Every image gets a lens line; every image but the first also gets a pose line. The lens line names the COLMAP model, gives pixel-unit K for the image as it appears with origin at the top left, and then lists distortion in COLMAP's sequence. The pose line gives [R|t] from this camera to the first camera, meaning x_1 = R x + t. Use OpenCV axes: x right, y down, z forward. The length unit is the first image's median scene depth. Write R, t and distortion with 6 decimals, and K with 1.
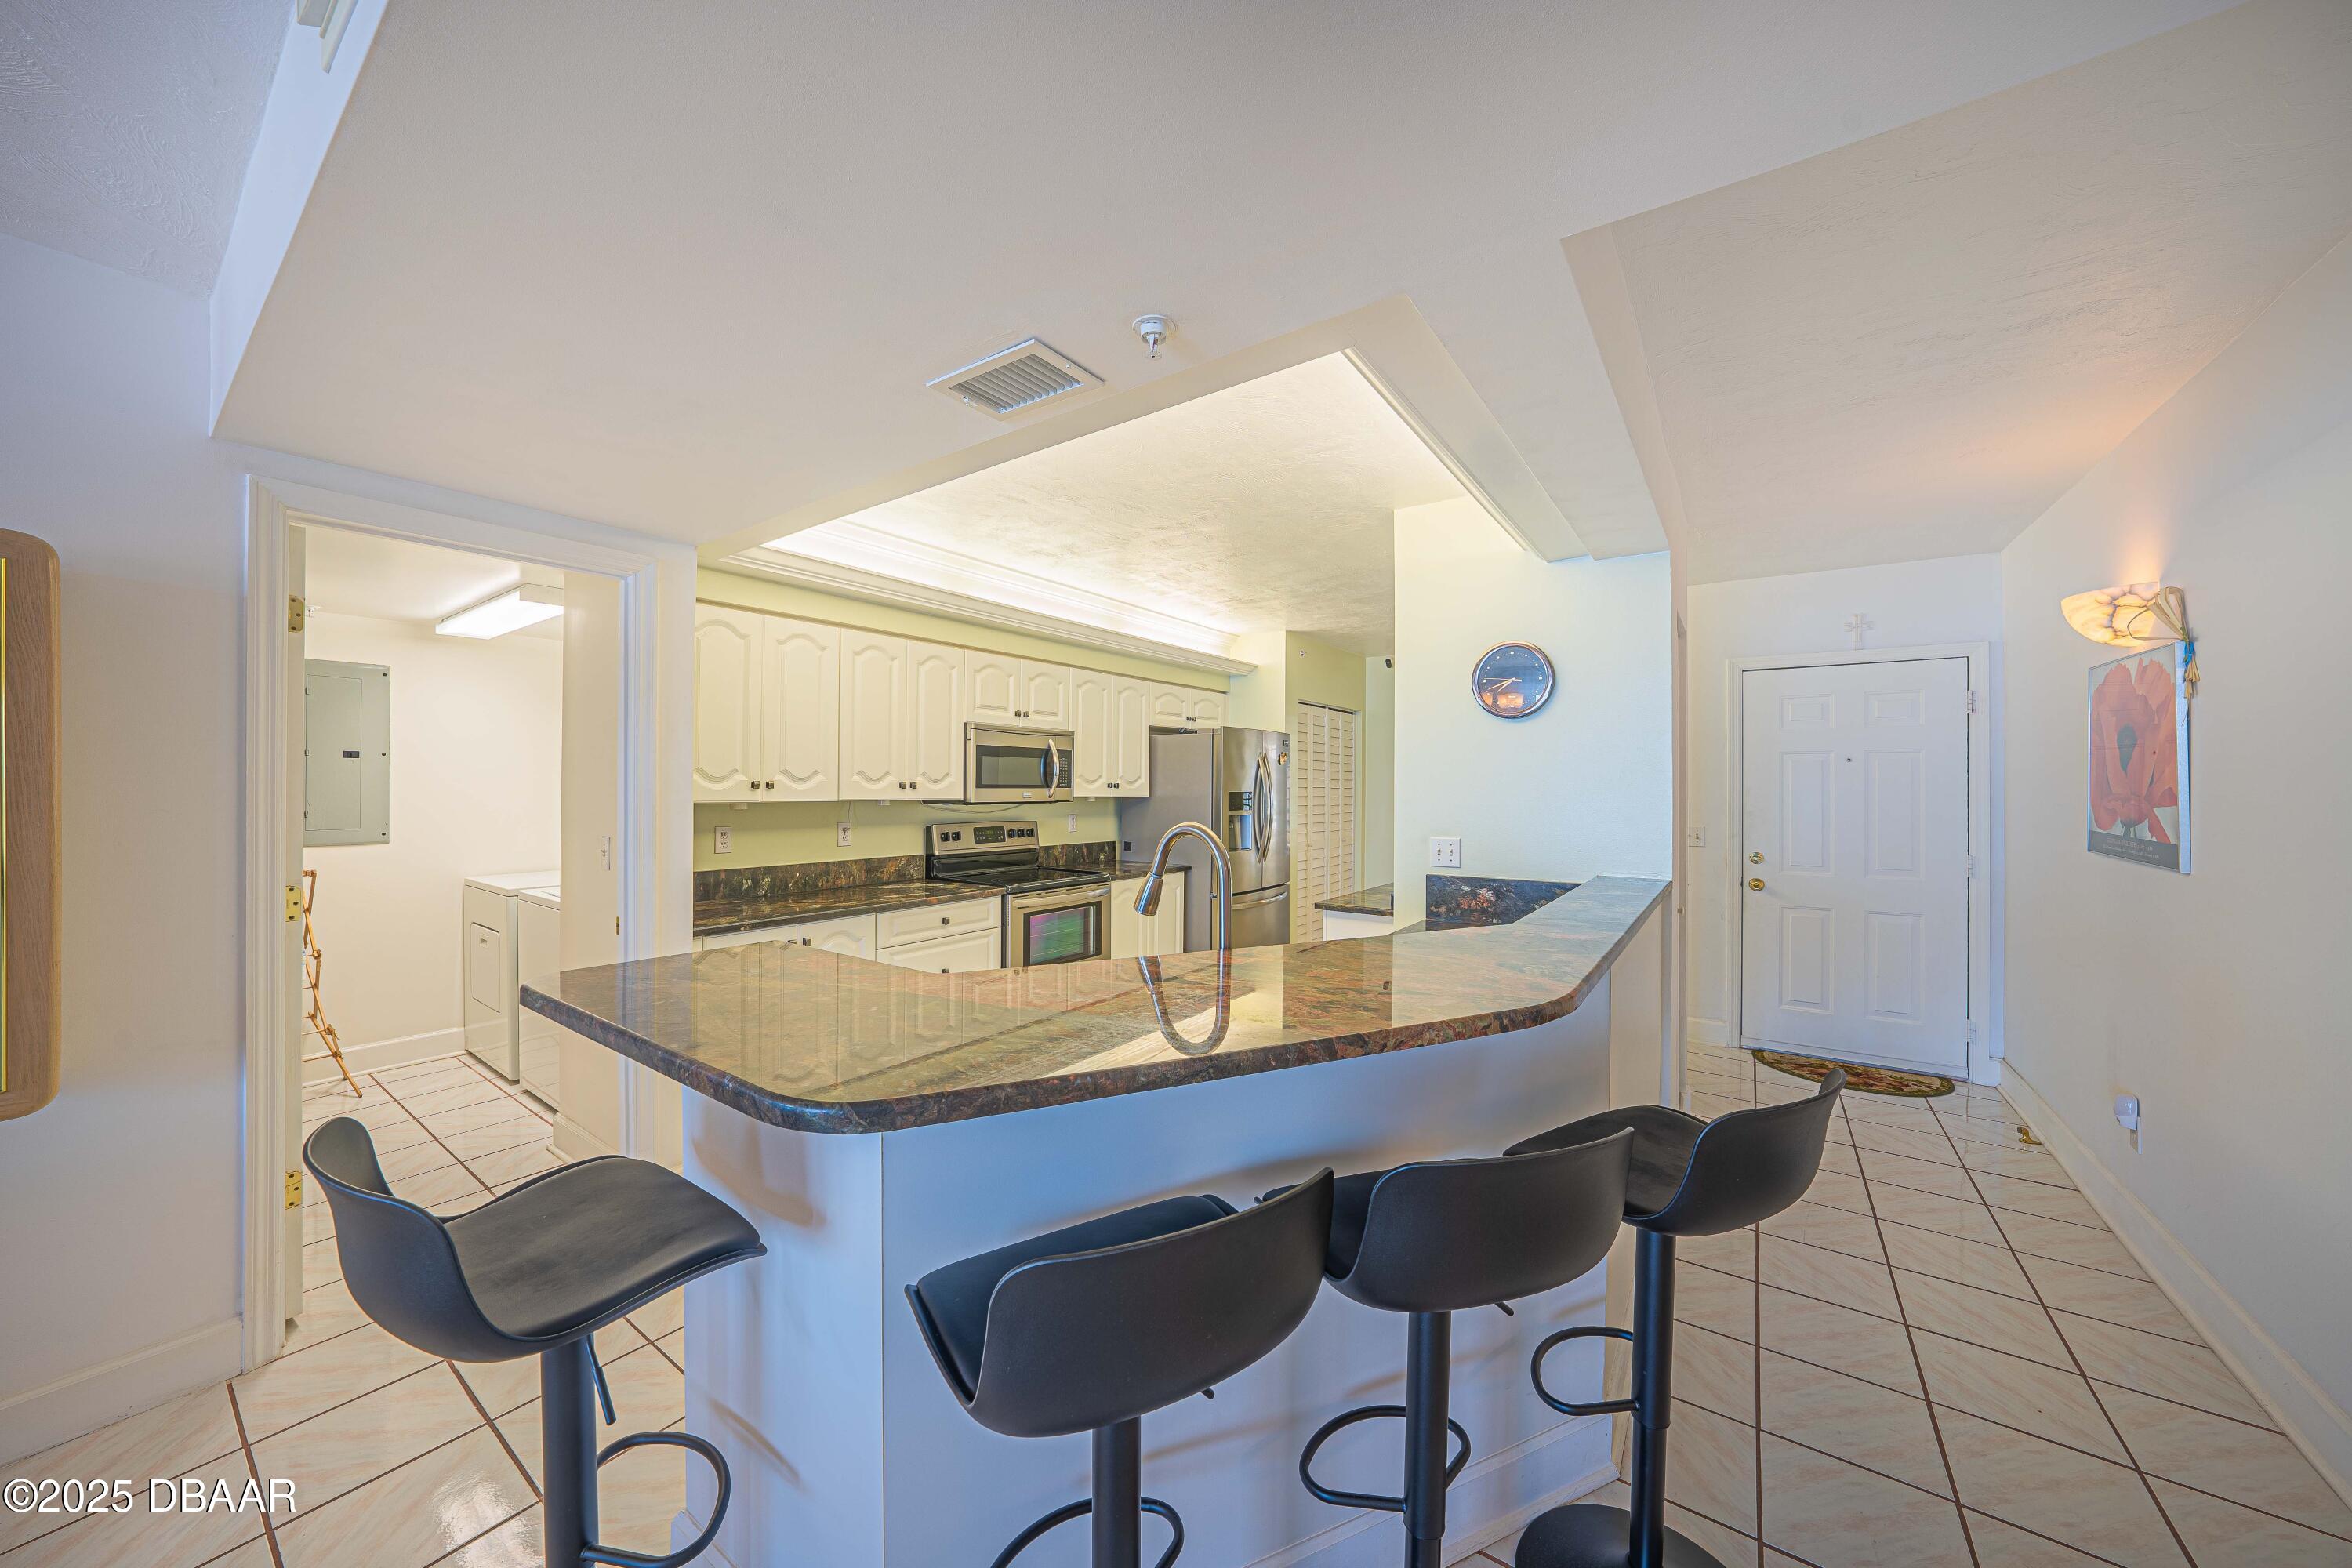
lens RADIAL K [[811.0, 0, 1181.0], [0, 811.0, 780.3], [0, 0, 1]] dist [-0.012886, 0.001125]
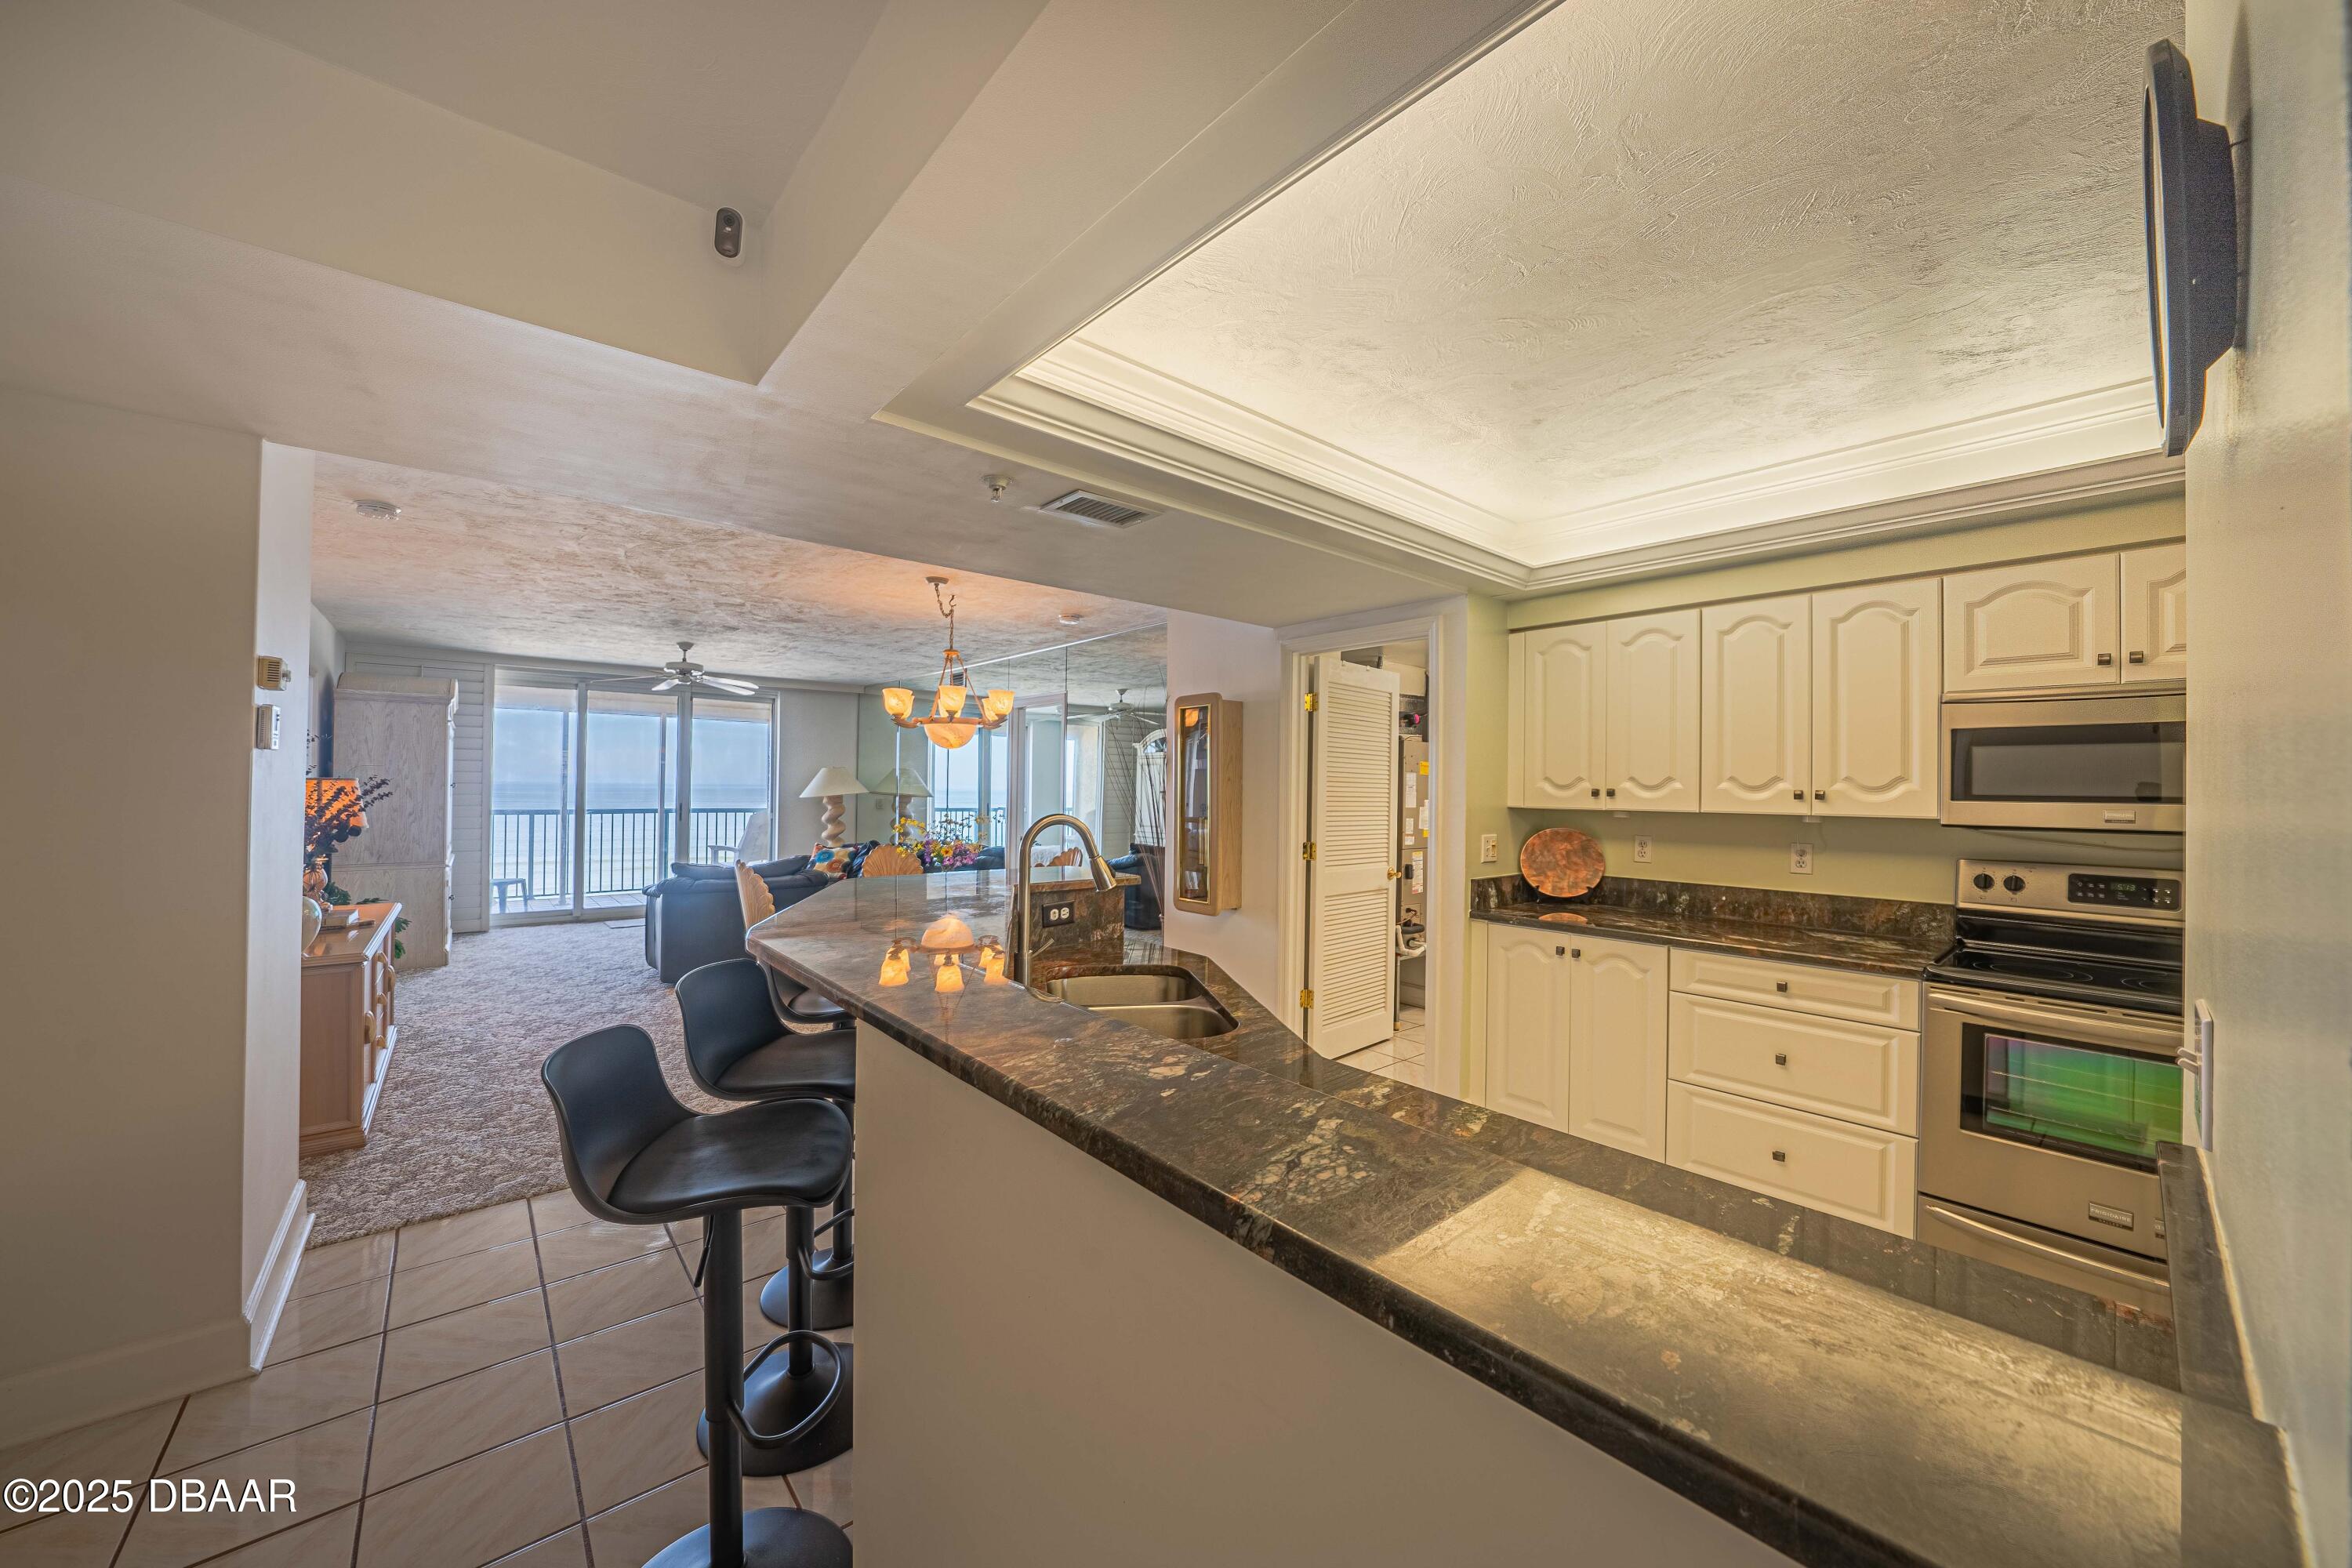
lens RADIAL K [[867.0, 0, 1193.4], [0, 867.0, 781.4], [0, 0, 1]] dist [-0.017707, 0.000120]
pose [[-0.233369, -0.014186, -0.972285, 0.533603], [-0.006429, 0.999894, -0.013046, 0.007398], [0.972367, 0.003206, -0.233435, 0.641385]]
